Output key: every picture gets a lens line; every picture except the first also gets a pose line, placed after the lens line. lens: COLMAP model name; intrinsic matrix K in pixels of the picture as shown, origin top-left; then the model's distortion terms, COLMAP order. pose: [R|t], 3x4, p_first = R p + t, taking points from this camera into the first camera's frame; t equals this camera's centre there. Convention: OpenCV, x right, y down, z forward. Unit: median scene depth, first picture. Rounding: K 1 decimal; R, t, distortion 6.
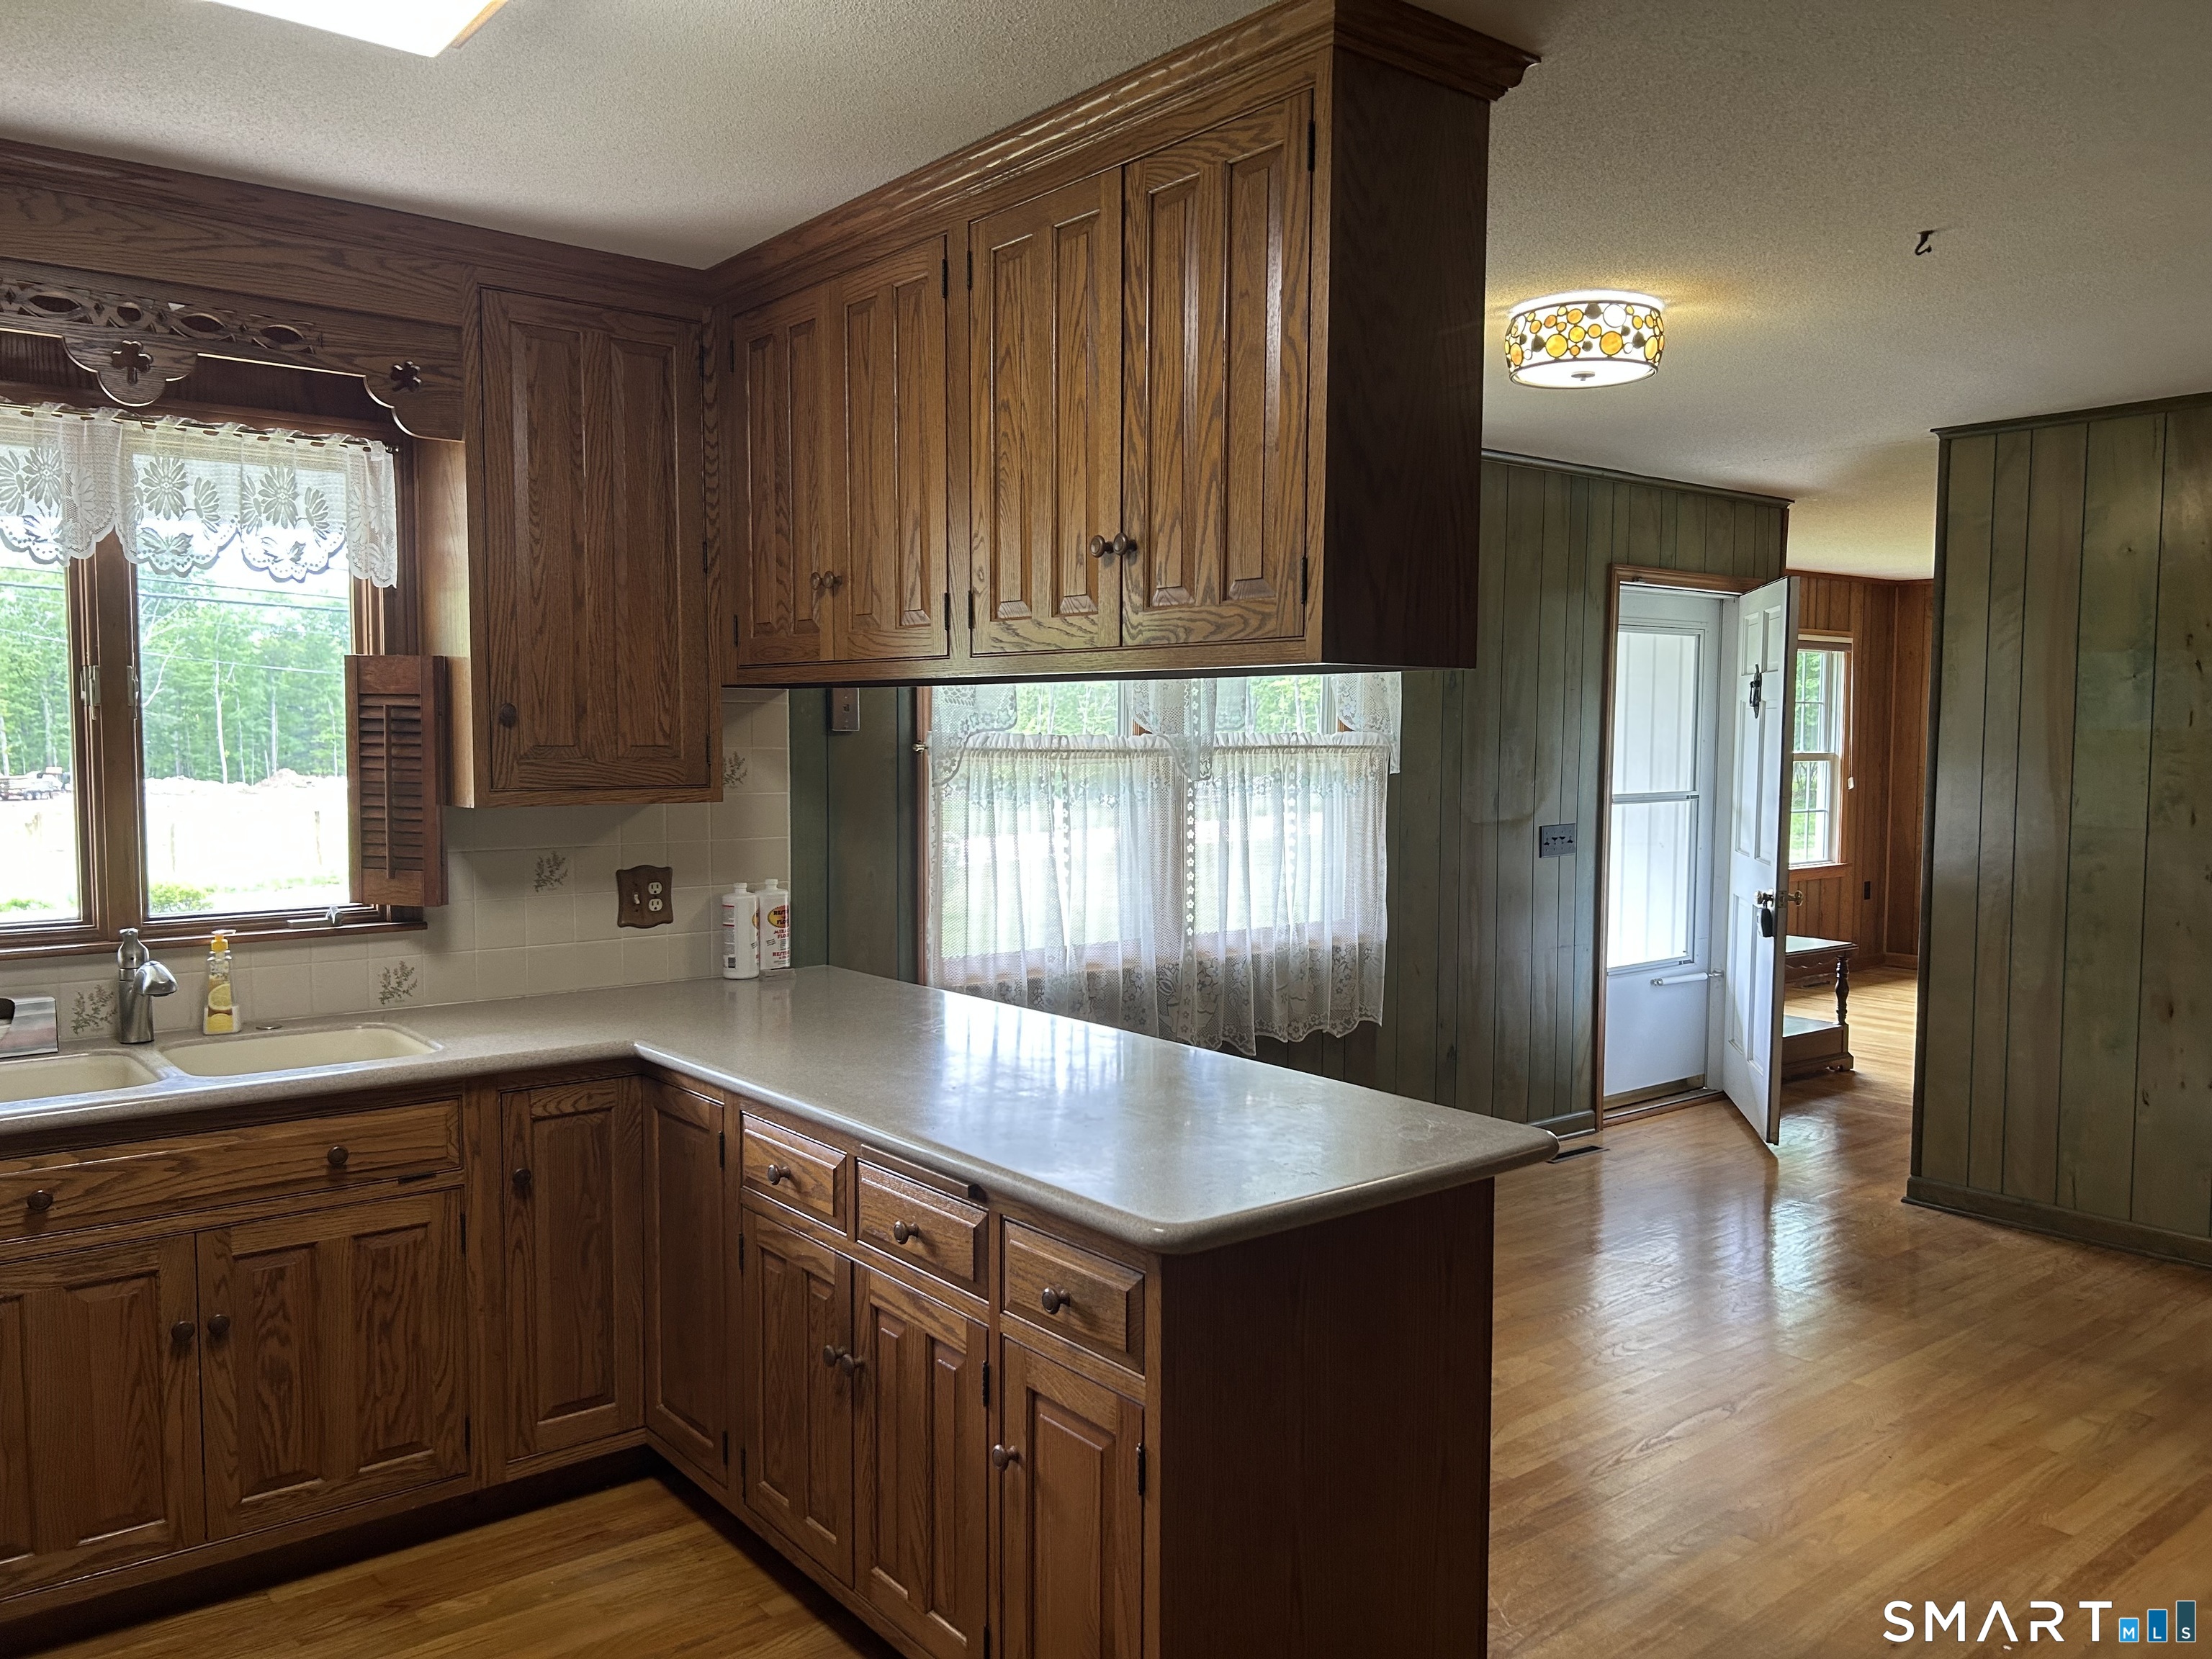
lens RADIAL K [[1667.2, 0, 1106.0], [0, 1667.2, 829.5], [0, 0, 1]] dist [0.005513, -0.033881]
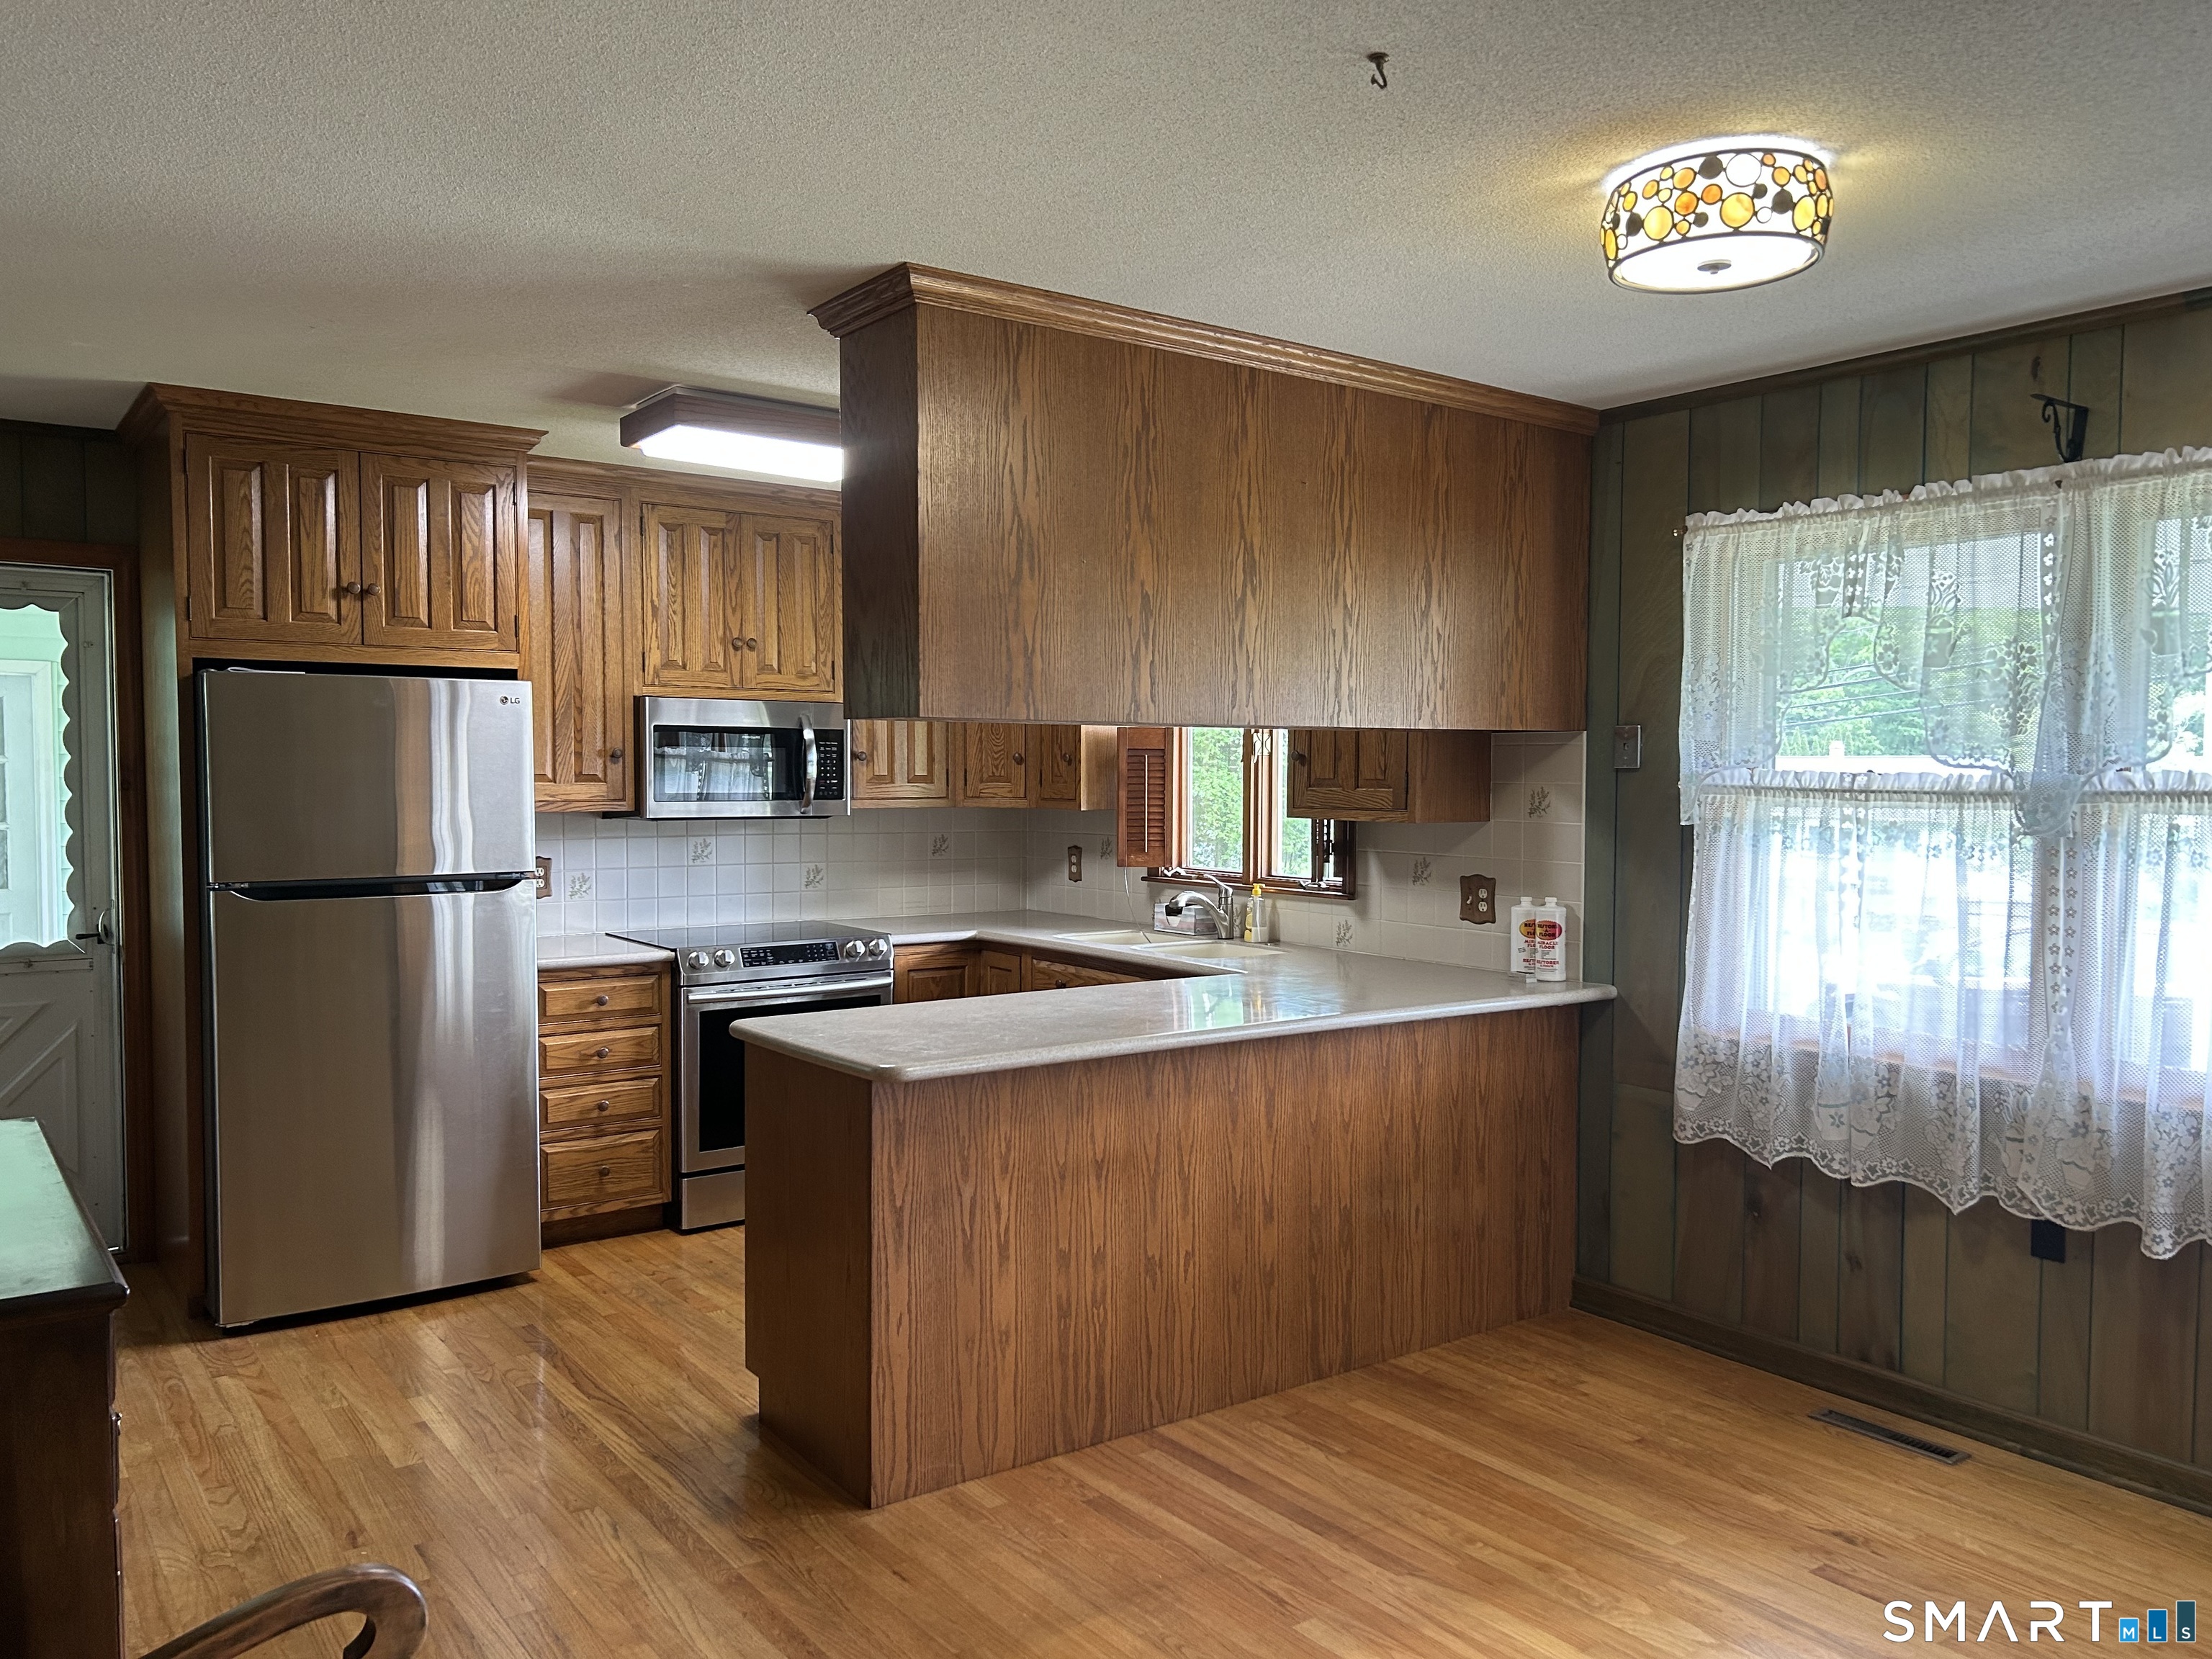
lens RADIAL K [[1648.0, 0, 1105.9], [0, 1648.0, 838.0], [0, 0, 1]] dist [0.026349, -0.030834]
pose [[-0.055593, 0.045707, -0.997407, 0.891541], [-0.057863, 0.997125, 0.048919, -0.045981], [0.996775, 0.060432, -0.052788, 0.709728]]
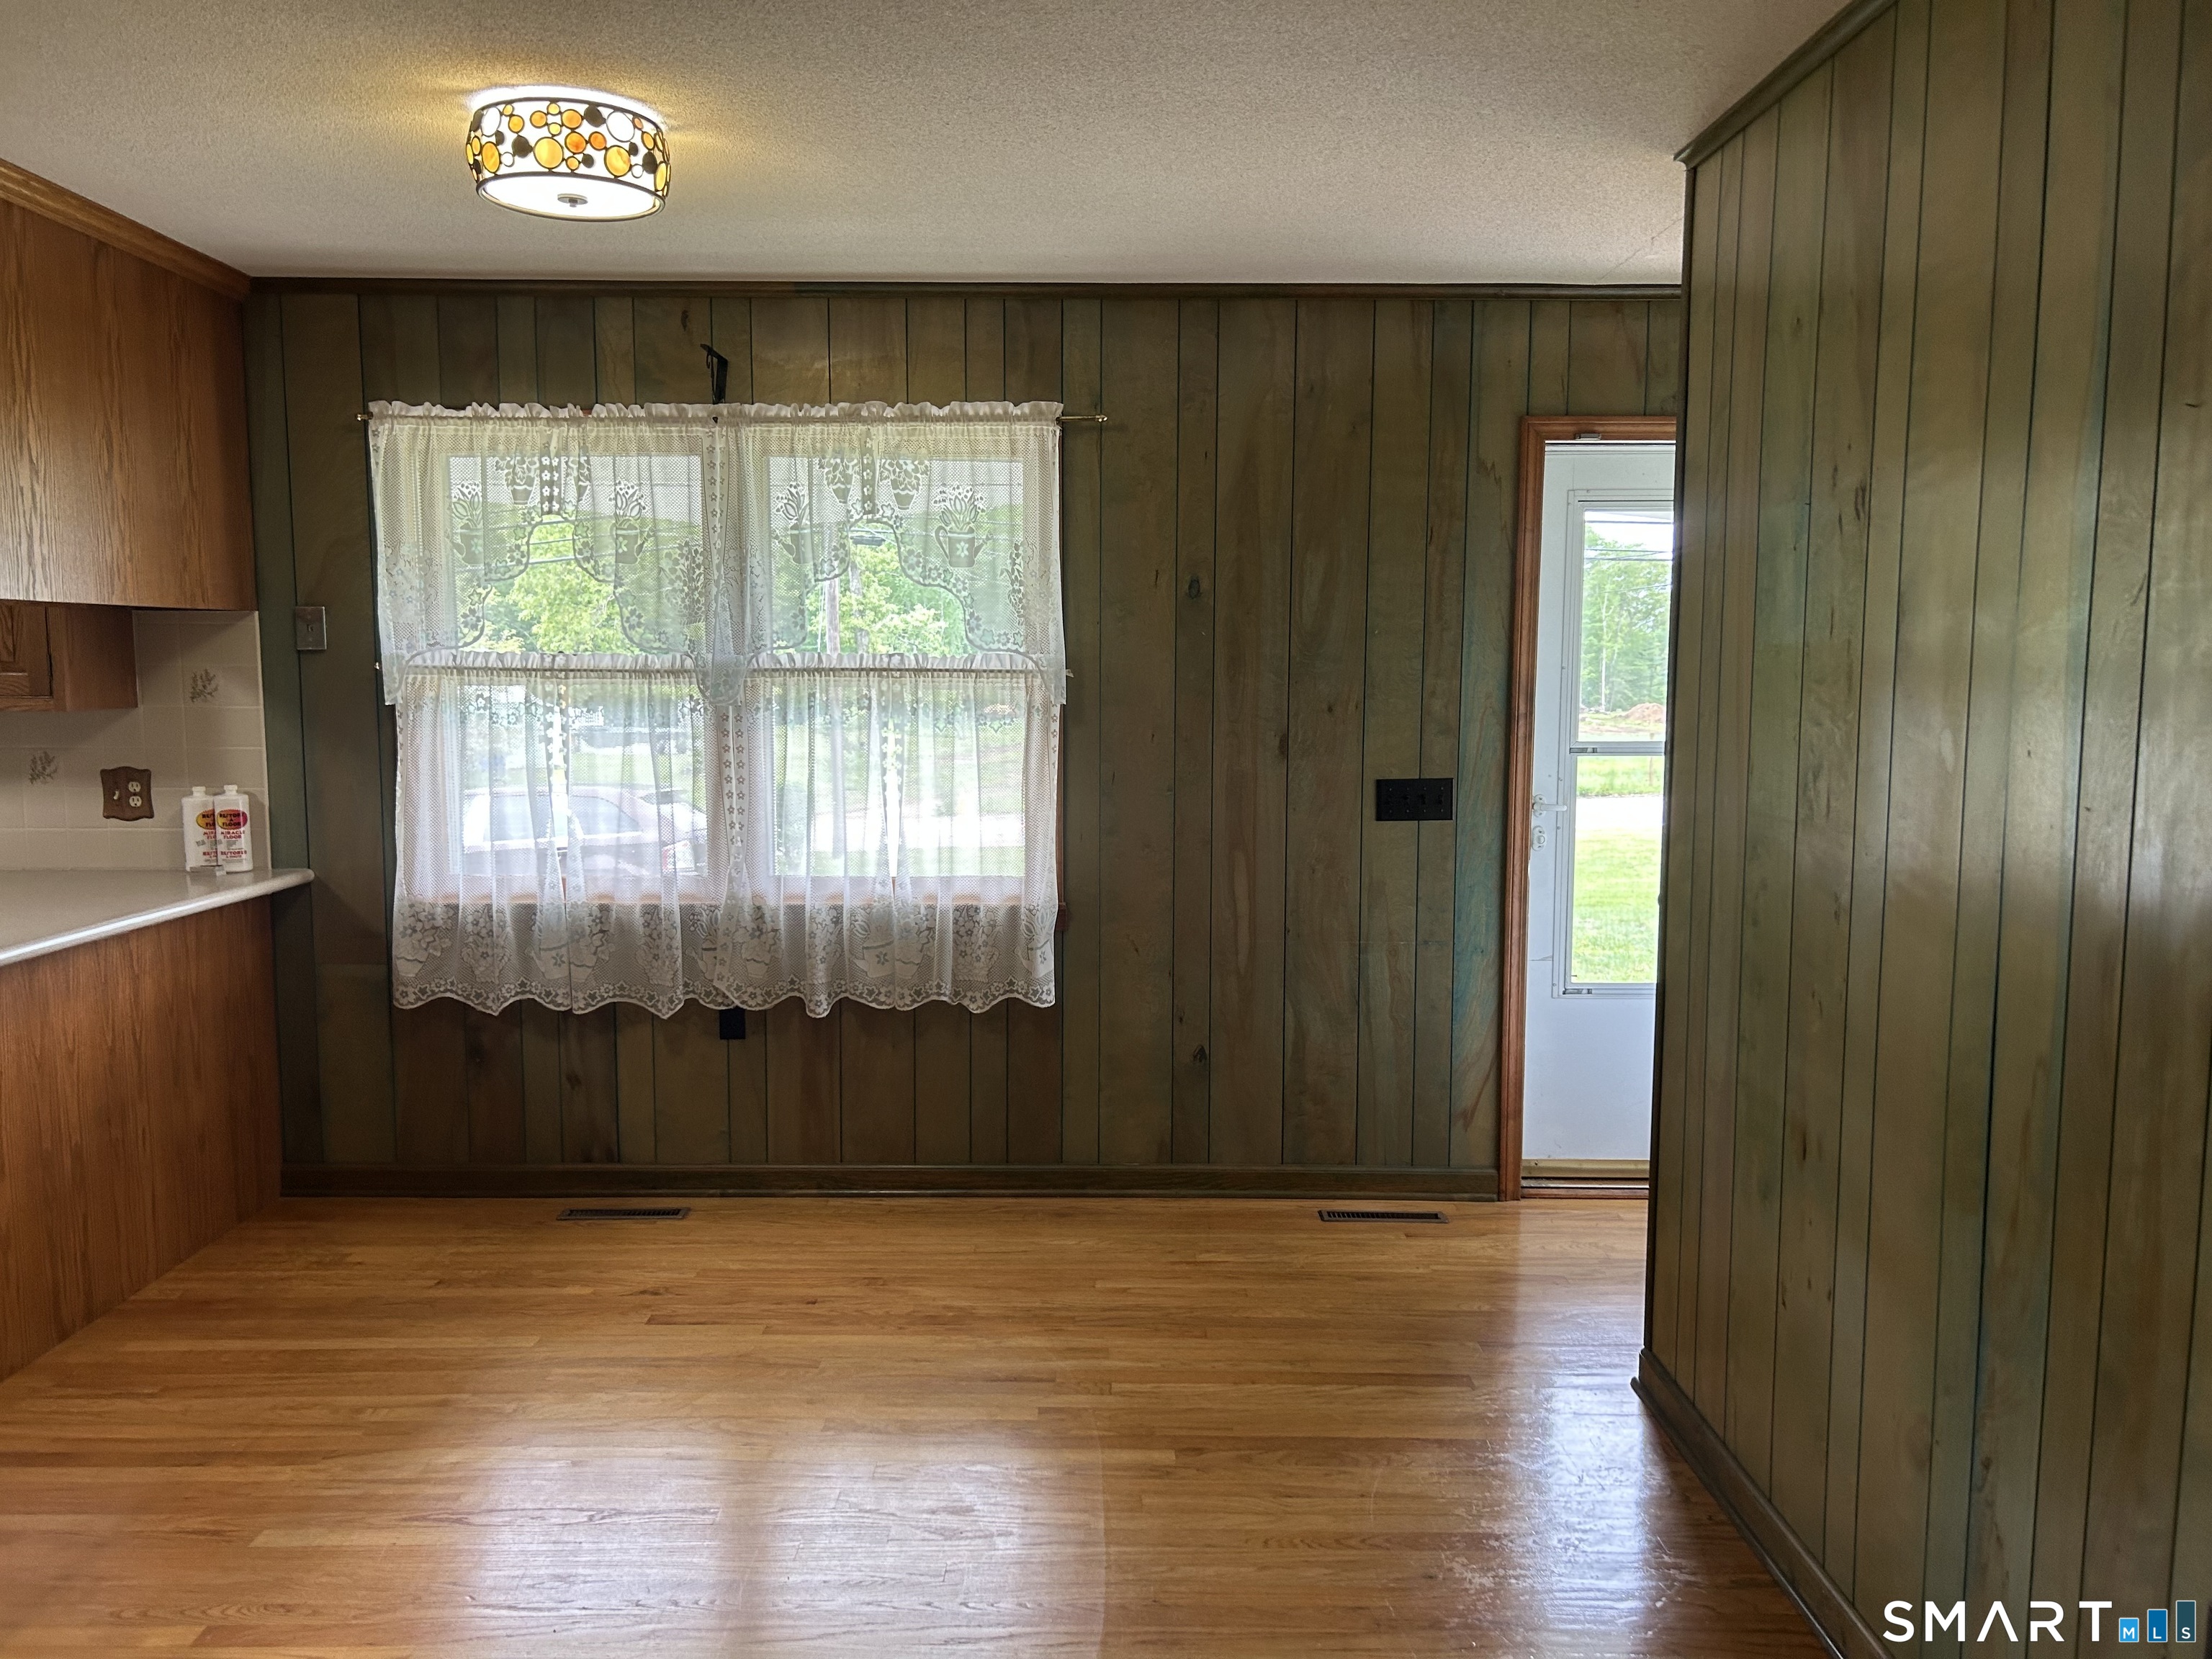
lens RADIAL K [[1667.2, 0, 1106.0], [0, 1667.2, 829.5], [0, 0, 1]] dist [0.005513, -0.033881]
pose [[0.787772, 0.070028, -0.611973, 0.872513], [-0.039442, 0.997212, 0.063338, -0.031355], [0.614703, -0.025759, 0.788338, 0.461386]]
